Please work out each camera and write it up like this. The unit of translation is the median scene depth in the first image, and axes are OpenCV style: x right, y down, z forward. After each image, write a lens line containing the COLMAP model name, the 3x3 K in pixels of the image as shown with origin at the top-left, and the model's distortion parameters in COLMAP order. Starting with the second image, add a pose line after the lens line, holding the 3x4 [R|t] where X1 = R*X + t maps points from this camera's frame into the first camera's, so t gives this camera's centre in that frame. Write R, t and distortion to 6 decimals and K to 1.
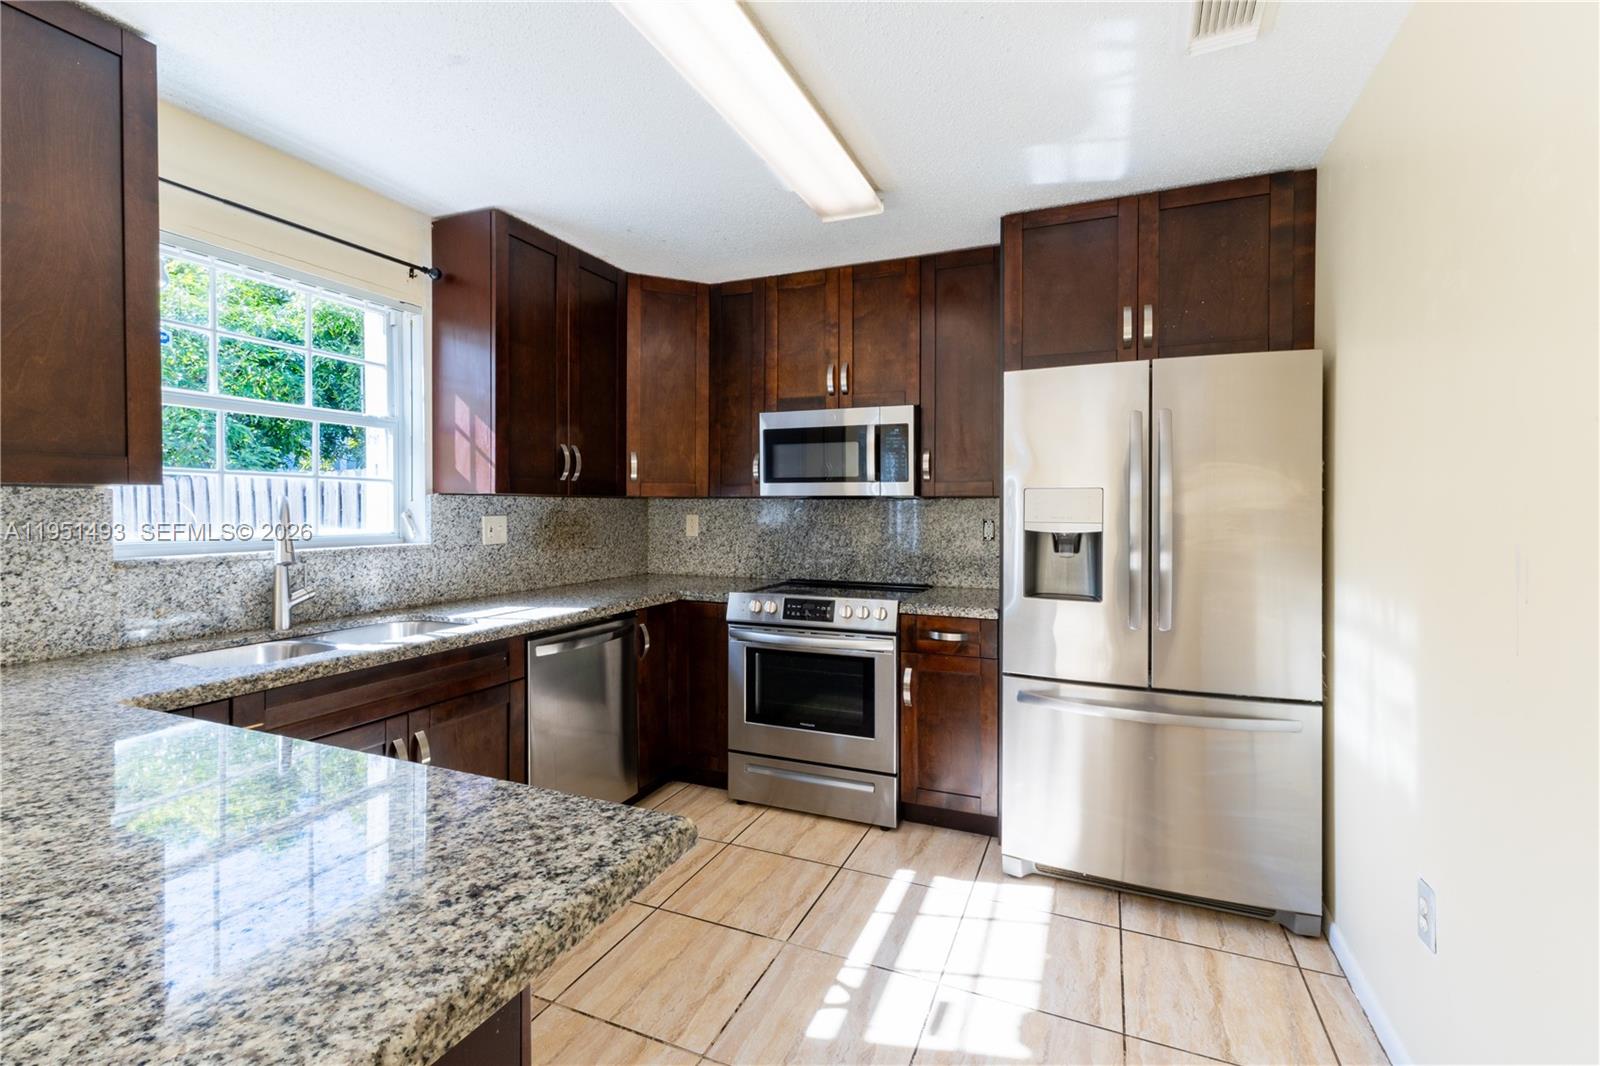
lens RADIAL K [[669.6, 0, 820.4], [0, 669.6, 508.5], [0, 0, 1]] dist [0.003564, 0.000296]
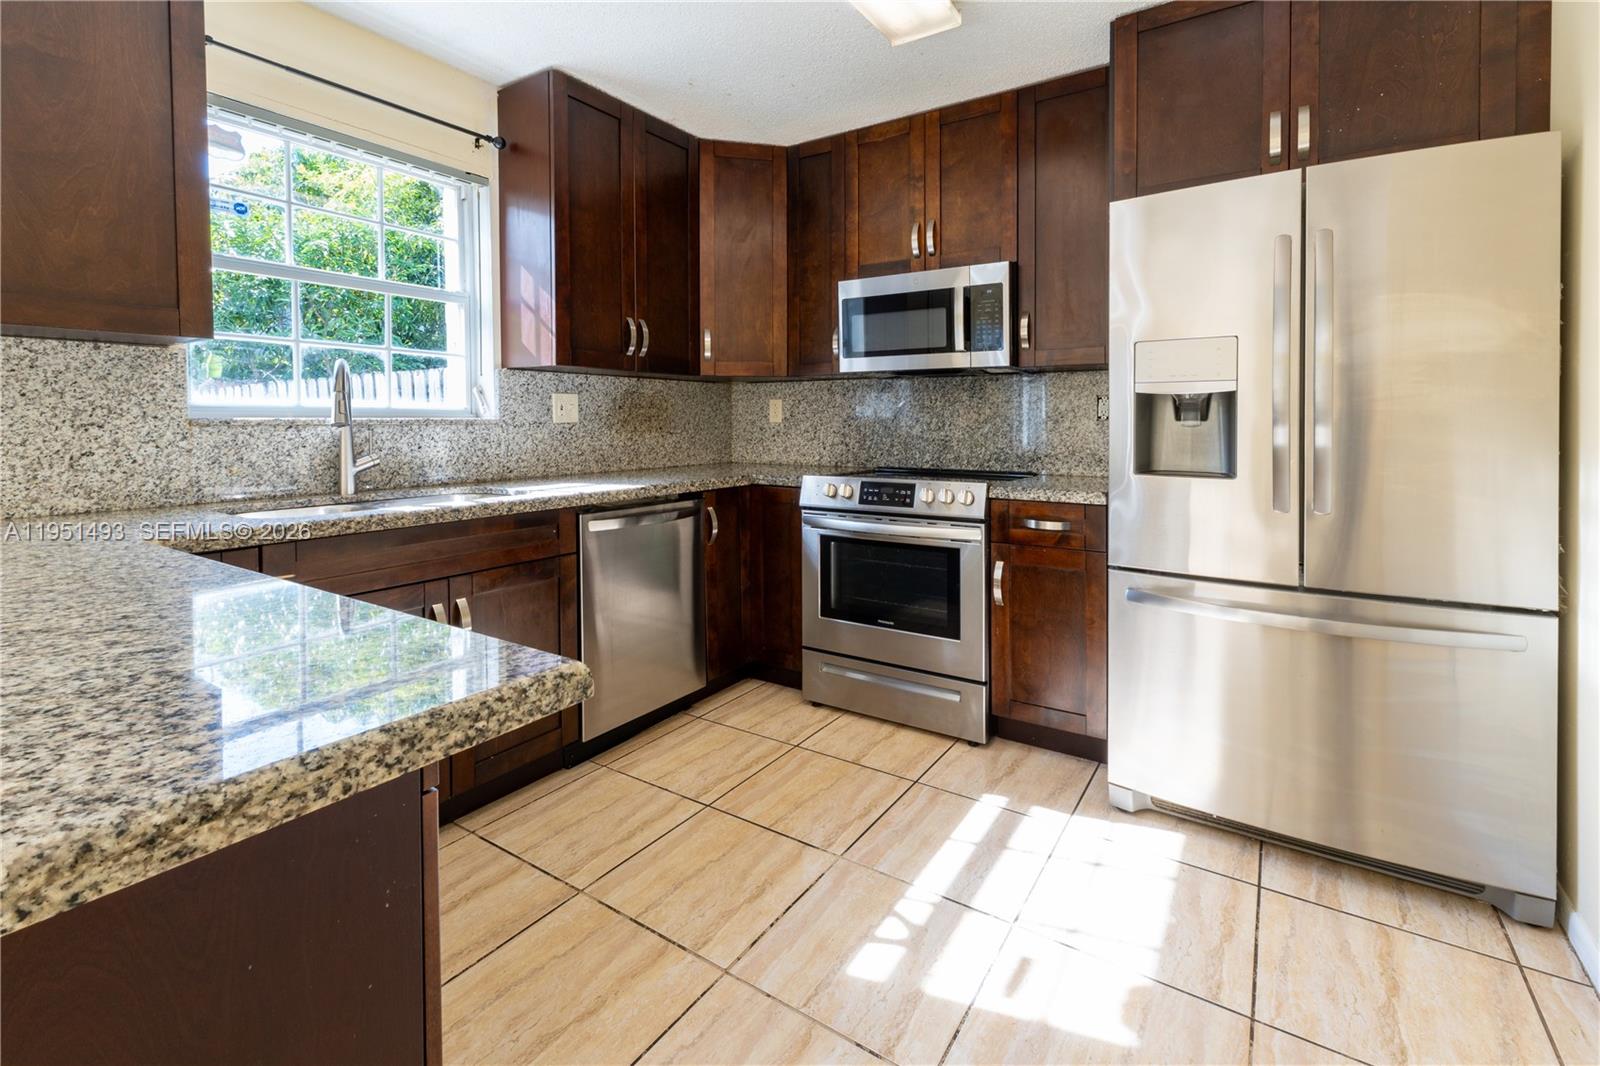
lens RADIAL K [[690.4, 0, 824.6], [0, 690.4, 428.9], [0, 0, 1]] dist [0.002077, 0.000205]
pose [[0.983524, -0.003121, -0.180752, 0.074196], [0.004860, 0.999946, 0.009175, 0.060620], [0.180714, -0.009902, 0.983486, 0.086832]]
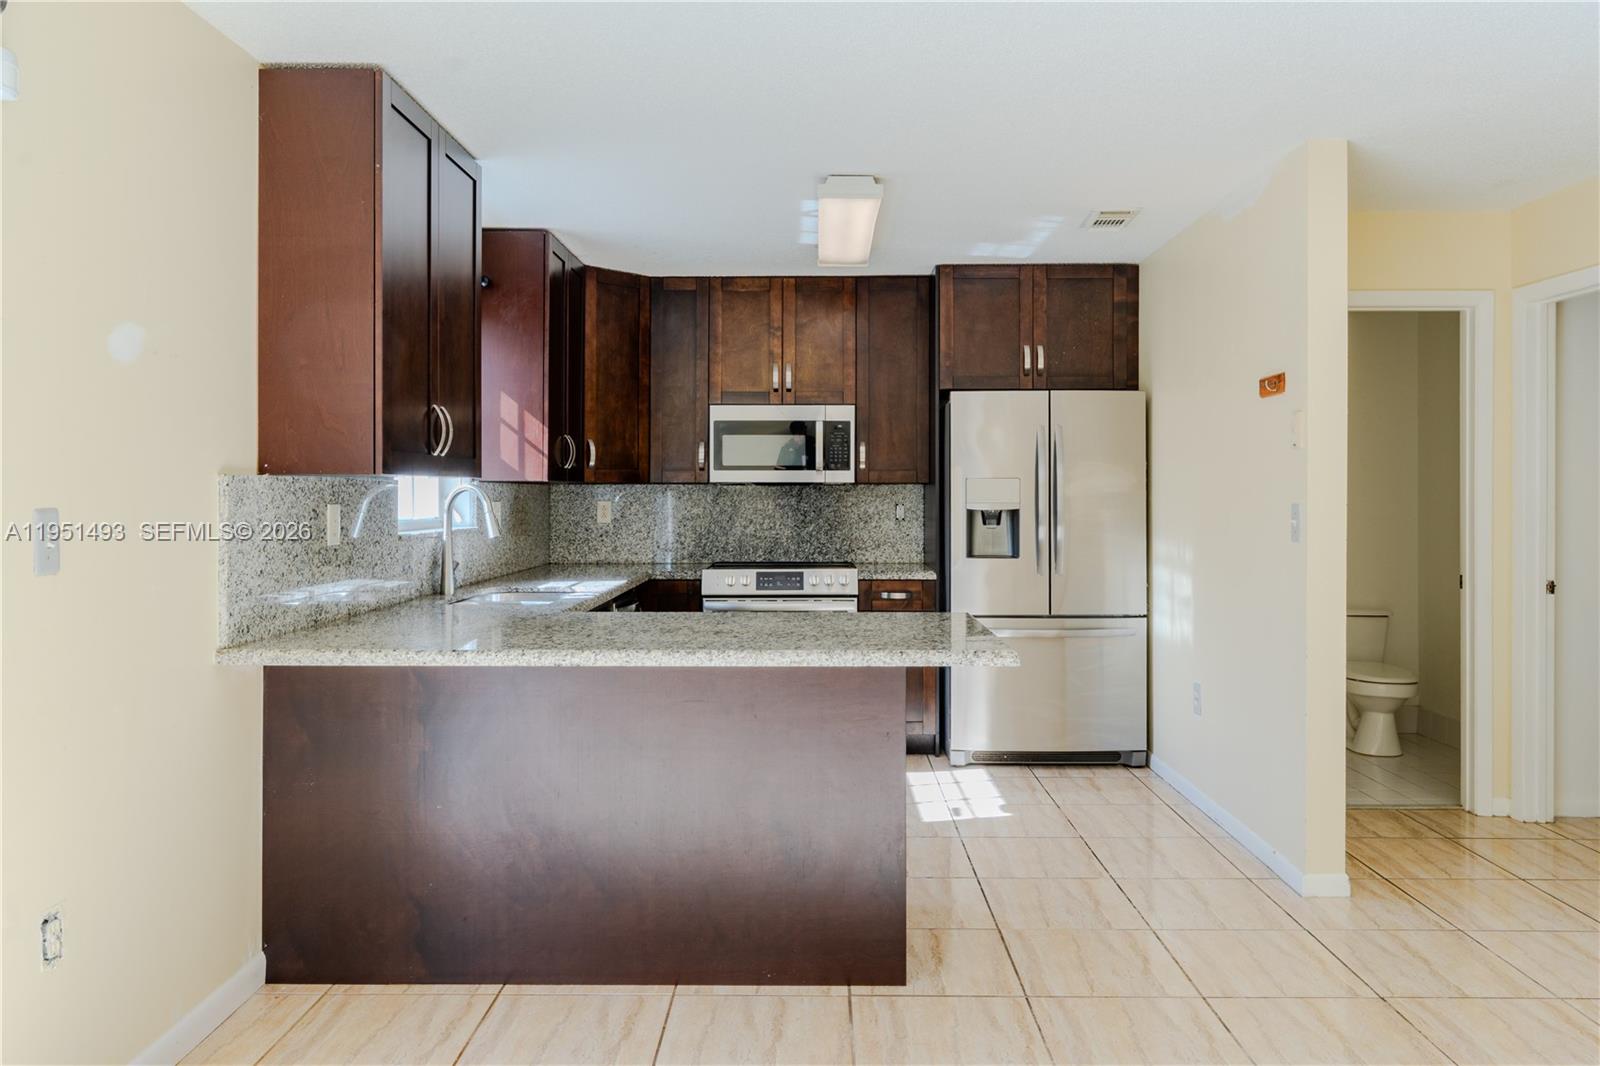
lens RADIAL K [[1137.5, 0, 802.6], [0, 1137.5, 489.4], [0, 0, 1]] dist [-0.004876, -0.000802]
pose [[0.924705, -0.002782, 0.380675, -0.800085], [0.004419, 0.999984, -0.003428, -0.000629], [-0.380659, 0.004852, 0.924703, -0.917241]]
